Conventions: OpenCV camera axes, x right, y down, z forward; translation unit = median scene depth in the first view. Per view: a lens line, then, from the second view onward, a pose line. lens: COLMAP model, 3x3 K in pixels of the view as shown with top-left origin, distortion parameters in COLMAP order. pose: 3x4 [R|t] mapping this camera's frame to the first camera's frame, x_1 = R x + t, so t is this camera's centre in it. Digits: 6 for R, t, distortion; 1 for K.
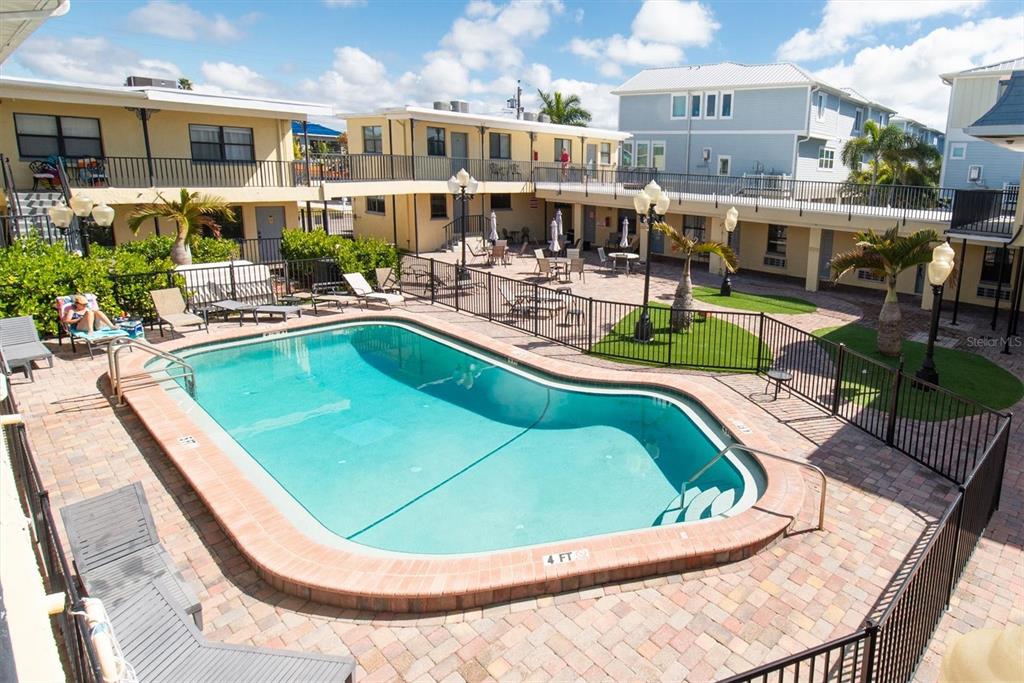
lens RADIAL K [[712.6, 0, 512.5], [0, 712.6, 384.6], [0, 0, 1]] dist [0.009940, -0.005878]
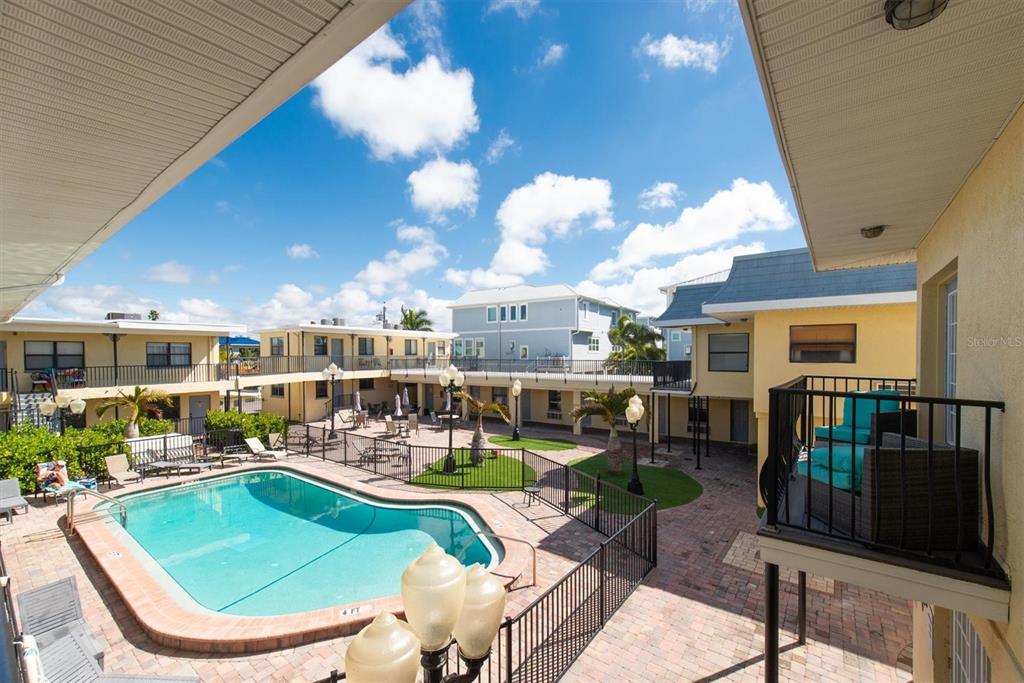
lens RADIAL K [[712.6, 0, 512.5], [0, 712.6, 384.6], [0, 0, 1]] dist [0.009940, -0.005878]
pose [[0.998859, -0.047415, 0.005695, 0.286901], [0.047272, 0.964759, -0.258855, 0.130953], [0.006780, 0.258829, 0.965899, -0.381305]]
